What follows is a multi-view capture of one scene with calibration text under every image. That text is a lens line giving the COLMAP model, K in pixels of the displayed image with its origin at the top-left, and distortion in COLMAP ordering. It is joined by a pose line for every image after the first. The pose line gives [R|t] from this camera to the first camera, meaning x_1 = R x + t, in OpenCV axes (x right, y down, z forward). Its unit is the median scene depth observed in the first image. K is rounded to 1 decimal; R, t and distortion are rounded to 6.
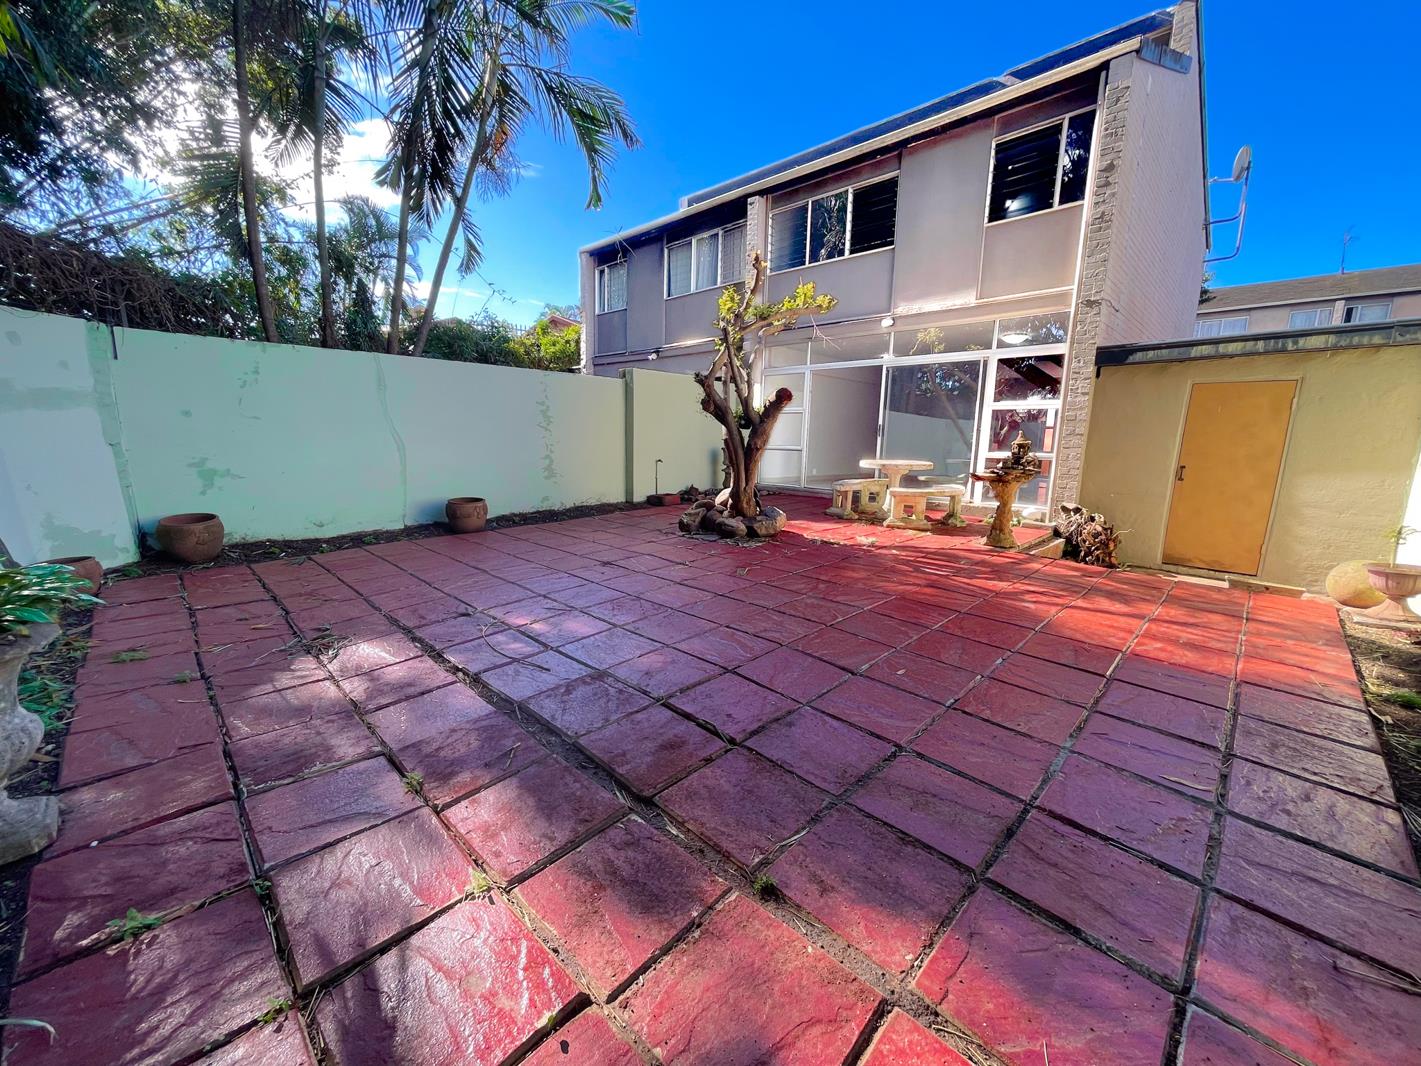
lens RADIAL K [[575.0, 0, 690.9], [0, 575.0, 536.1], [0, 0, 1]] dist [-0.000912, 0.003699]
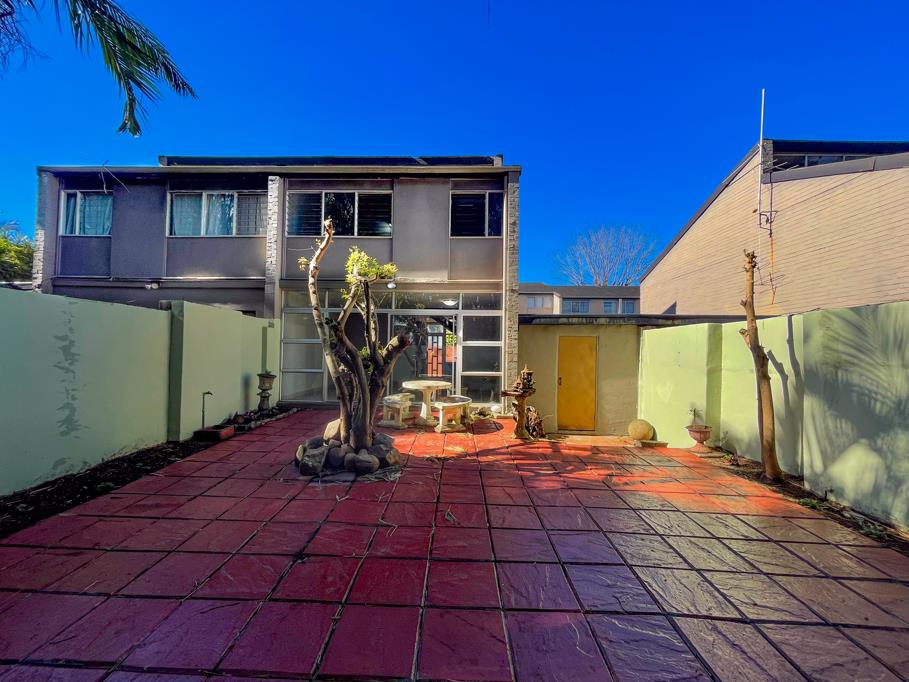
lens RADIAL K [[367.8, 0, 442.0], [0, 367.8, 343.0], [0, 0, 1]] dist [-0.000912, 0.003699]
pose [[0.724730, 0.005515, 0.689011, -0.214923], [0.118419, 0.984092, -0.132435, -0.091186], [-0.678781, 0.177572, 0.712548, 0.281827]]
